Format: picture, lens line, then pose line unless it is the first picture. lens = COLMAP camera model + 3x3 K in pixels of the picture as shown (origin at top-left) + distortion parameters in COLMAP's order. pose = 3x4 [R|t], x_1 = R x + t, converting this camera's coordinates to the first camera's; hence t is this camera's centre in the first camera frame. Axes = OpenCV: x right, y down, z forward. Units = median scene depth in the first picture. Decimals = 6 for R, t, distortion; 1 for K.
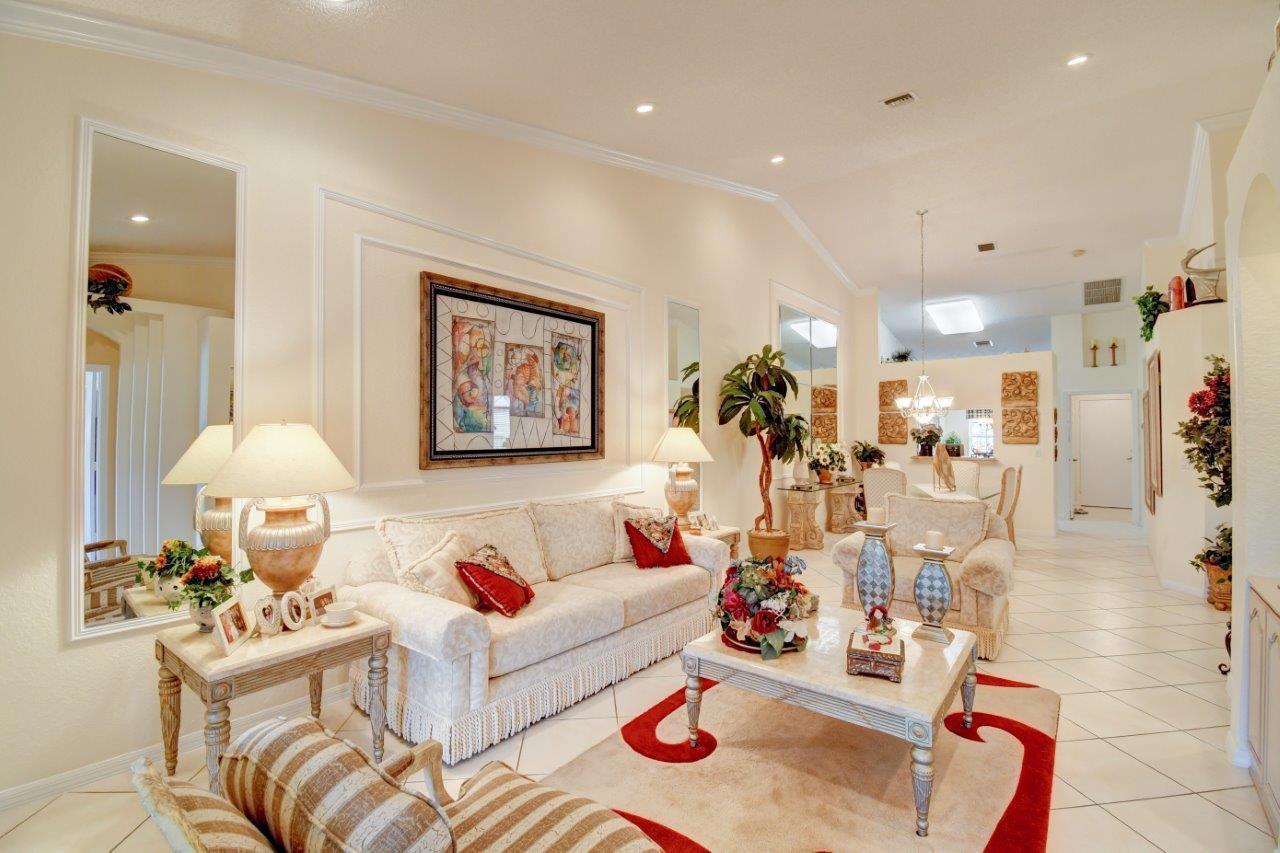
lens RADIAL K [[572.5, 0, 641.9], [0, 572.5, 422.8], [0, 0, 1]] dist [-0.004750, -0.010127]
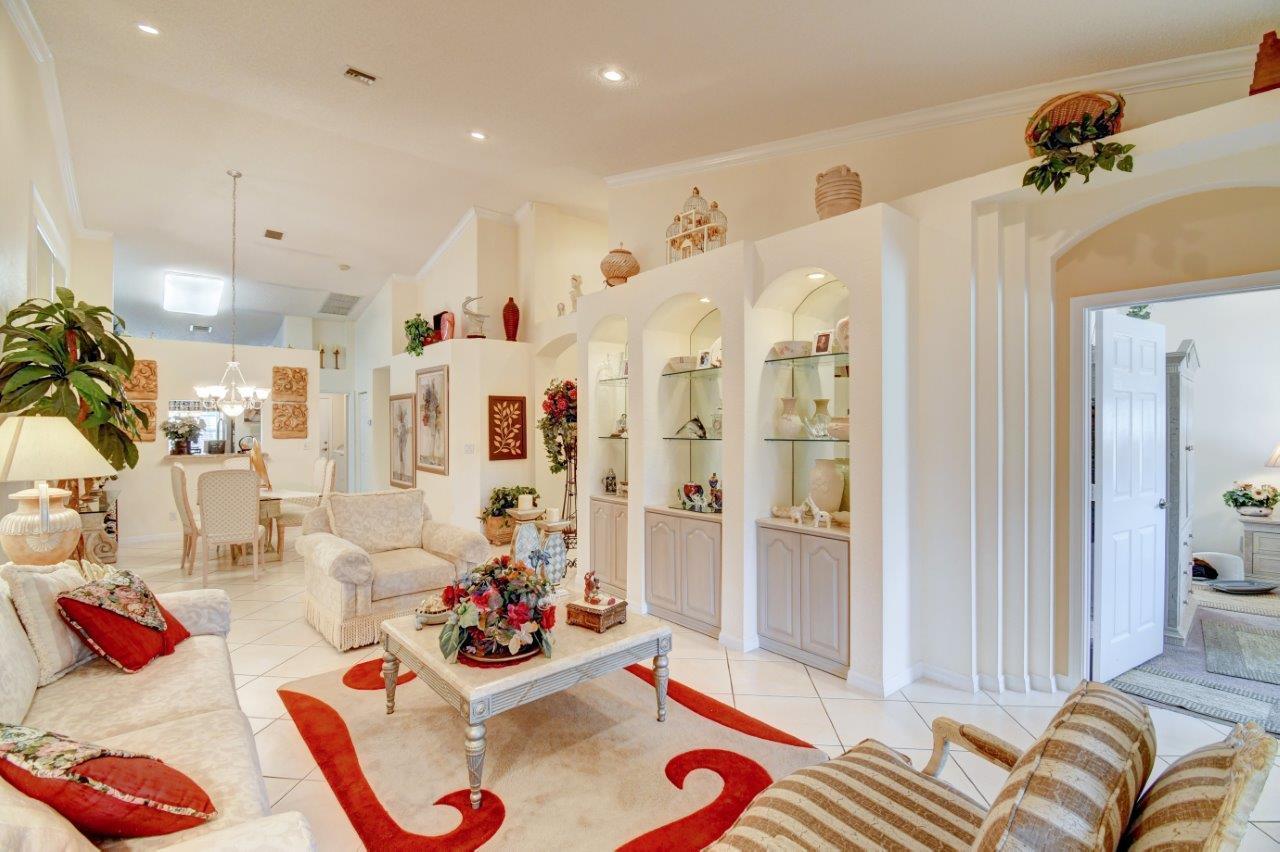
lens RADIAL K [[572.5, 0, 638.2], [0, 572.5, 425.7], [0, 0, 1]] dist [-0.004750, -0.010127]
pose [[0.183108, 0.002835, 0.983089, -0.223941], [-0.017813, 0.999841, 0.000435, 0.003317], [-0.982931, -0.017592, 0.183130, 0.207045]]
